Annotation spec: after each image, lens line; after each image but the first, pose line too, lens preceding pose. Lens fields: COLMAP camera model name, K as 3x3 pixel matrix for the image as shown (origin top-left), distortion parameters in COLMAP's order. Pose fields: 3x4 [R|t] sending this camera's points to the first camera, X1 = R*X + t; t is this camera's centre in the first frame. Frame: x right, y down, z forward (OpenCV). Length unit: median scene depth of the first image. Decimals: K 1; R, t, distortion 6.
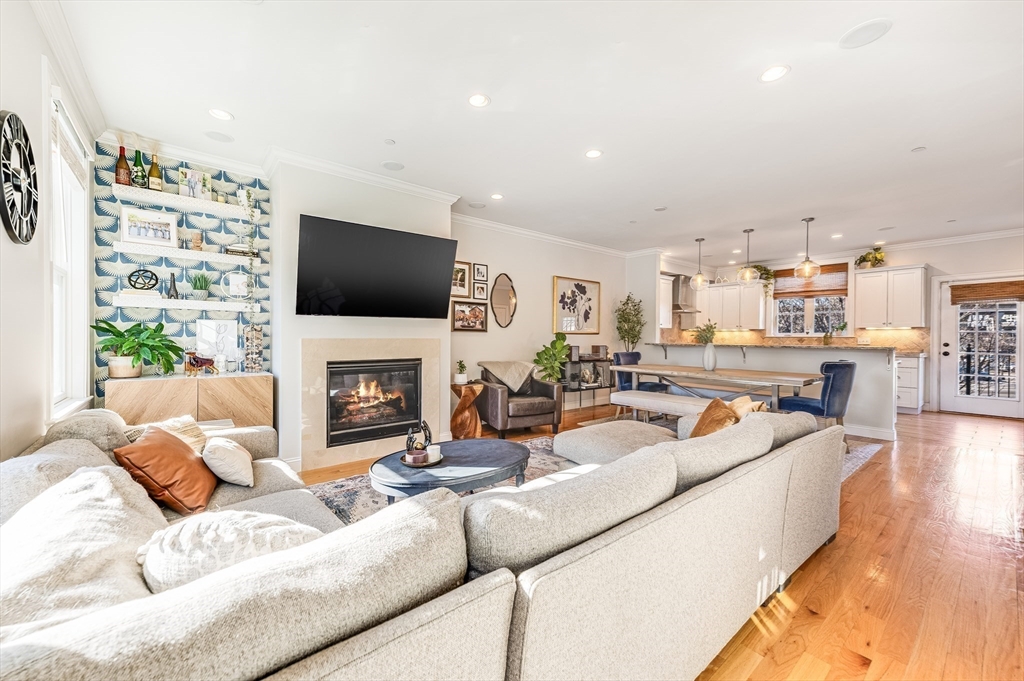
lens RADIAL K [[402.2, 0, 512.0], [0, 402.2, 340.5], [0, 0, 1]] dist [0.017327, 0.000109]
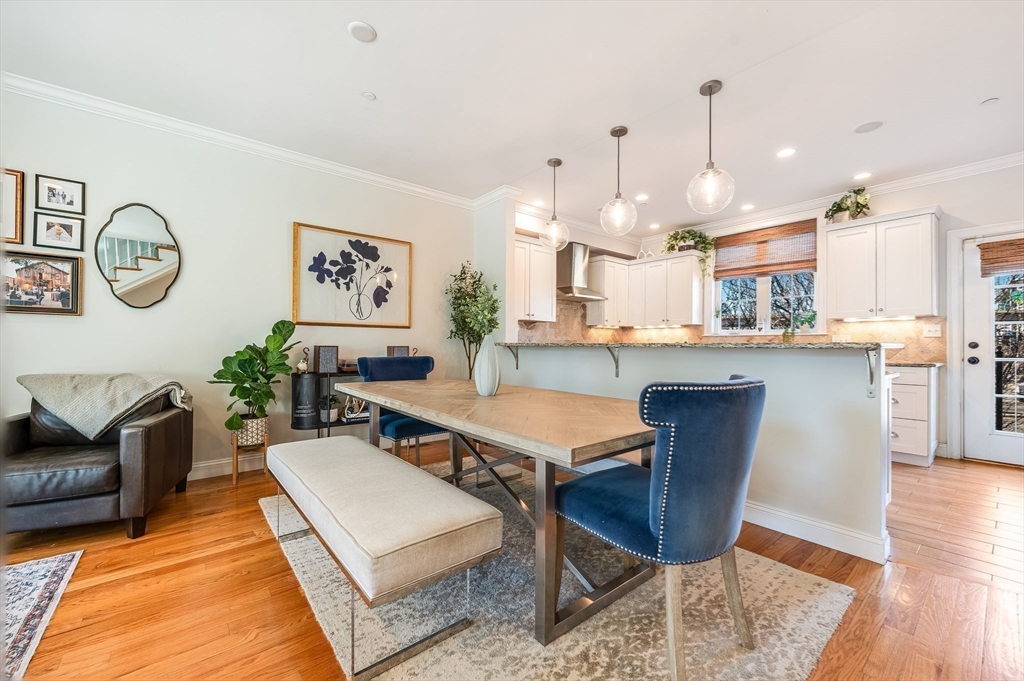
lens RADIAL K [[406.2, 0, 512.1], [0, 406.2, 342.9], [0, 0, 1]] dist [-0.001735, 0.000024]
pose [[0.999996, 0.002010, -0.002174, 0.391821], [-0.002040, 0.999900, -0.014029, 0.015957], [0.002146, 0.014033, 0.999899, 0.409996]]
